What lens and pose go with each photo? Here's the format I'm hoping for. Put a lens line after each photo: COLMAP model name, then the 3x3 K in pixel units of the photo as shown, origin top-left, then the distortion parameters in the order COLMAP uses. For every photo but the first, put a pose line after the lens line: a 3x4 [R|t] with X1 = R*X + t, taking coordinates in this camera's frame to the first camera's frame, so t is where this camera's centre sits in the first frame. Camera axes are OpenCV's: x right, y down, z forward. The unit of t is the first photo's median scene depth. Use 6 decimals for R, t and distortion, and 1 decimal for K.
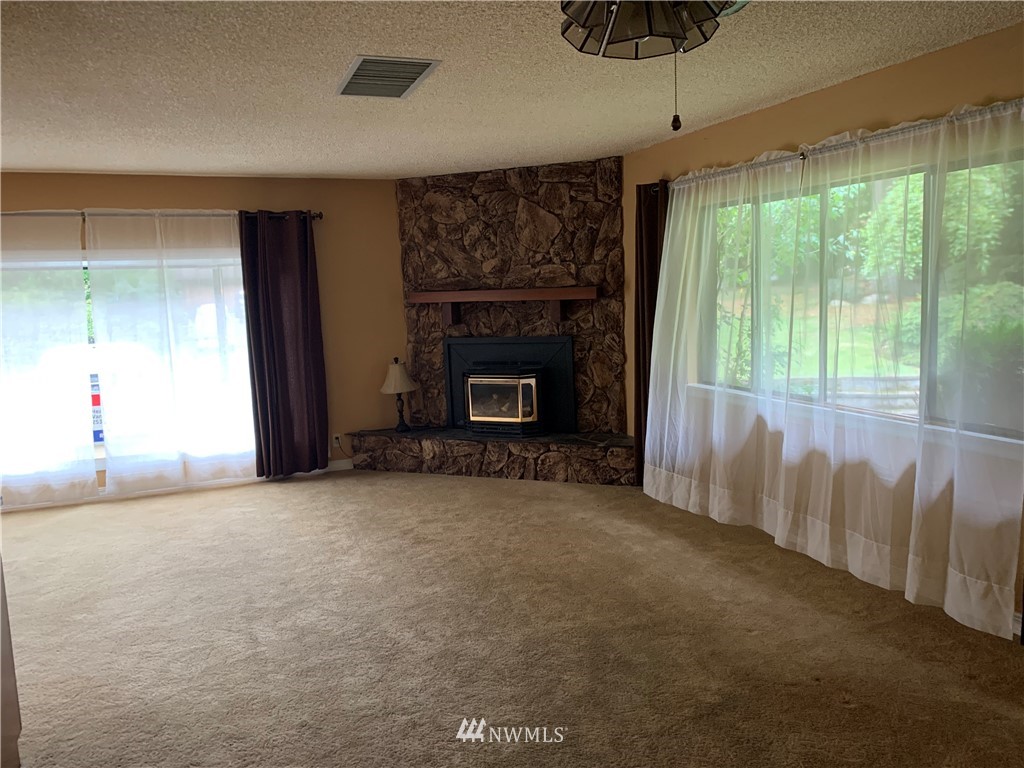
lens RADIAL K [[765.4, 0, 541.3], [0, 765.4, 393.6], [0, 0, 1]] dist [0.070451, 0.003630]
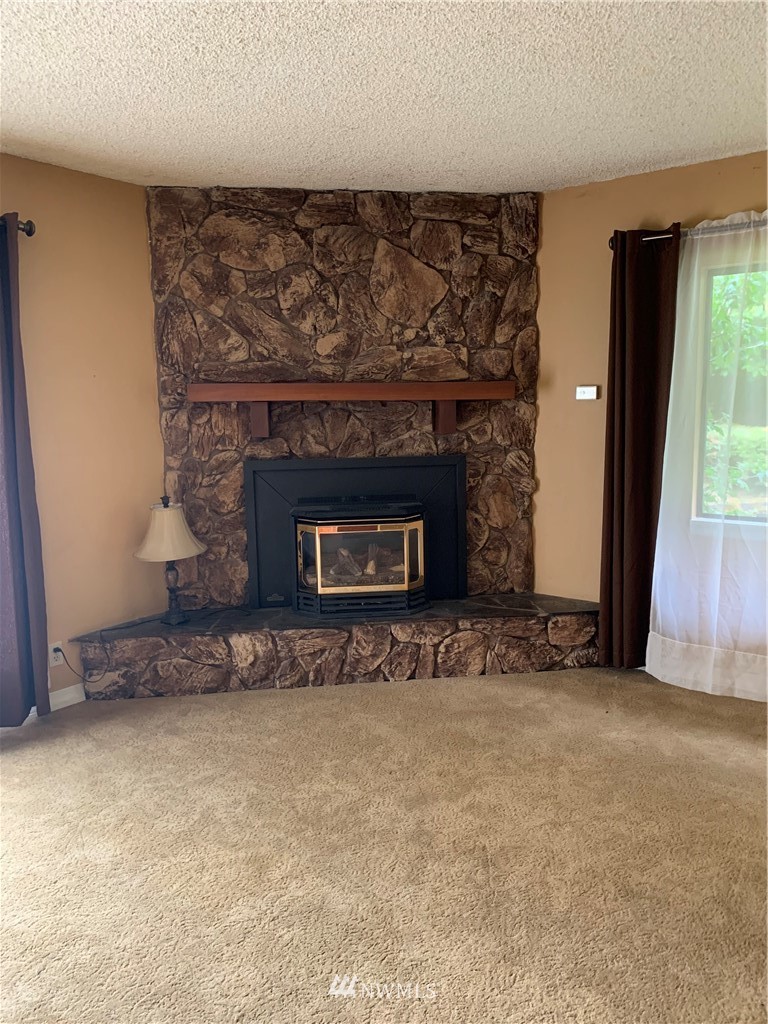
lens RADIAL K [[771.7, 0, 399.3], [0, 771.7, 513.6], [0, 0, 1]] dist [0.037125, -0.044053]
pose [[0.870742, -0.049983, 0.489194, -0.338215], [0.051096, 0.998632, 0.011086, -0.033558], [-0.489079, 0.015343, 0.872105, 0.433804]]
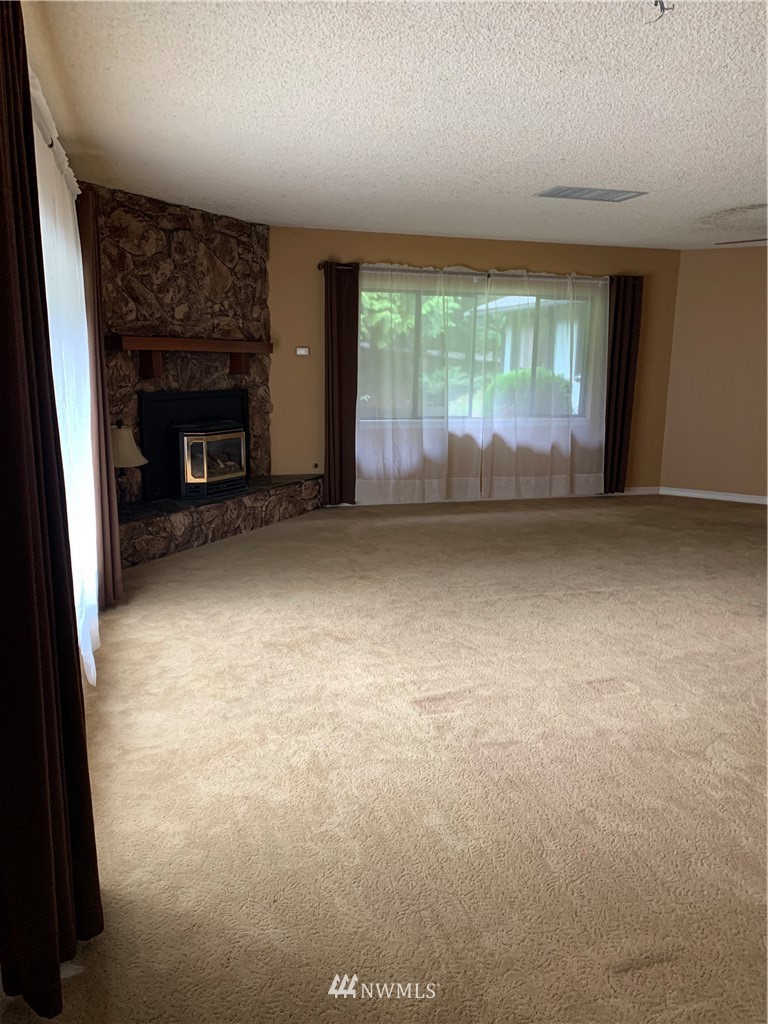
lens RADIAL K [[771.7, 0, 390.2], [0, 771.7, 513.8], [0, 0, 1]] dist [0.037125, -0.044053]
pose [[0.120678, -0.167329, 0.978488, -0.991859], [0.111915, 0.981700, 0.154076, -0.046602], [-0.986363, 0.090914, 0.137197, 0.665314]]
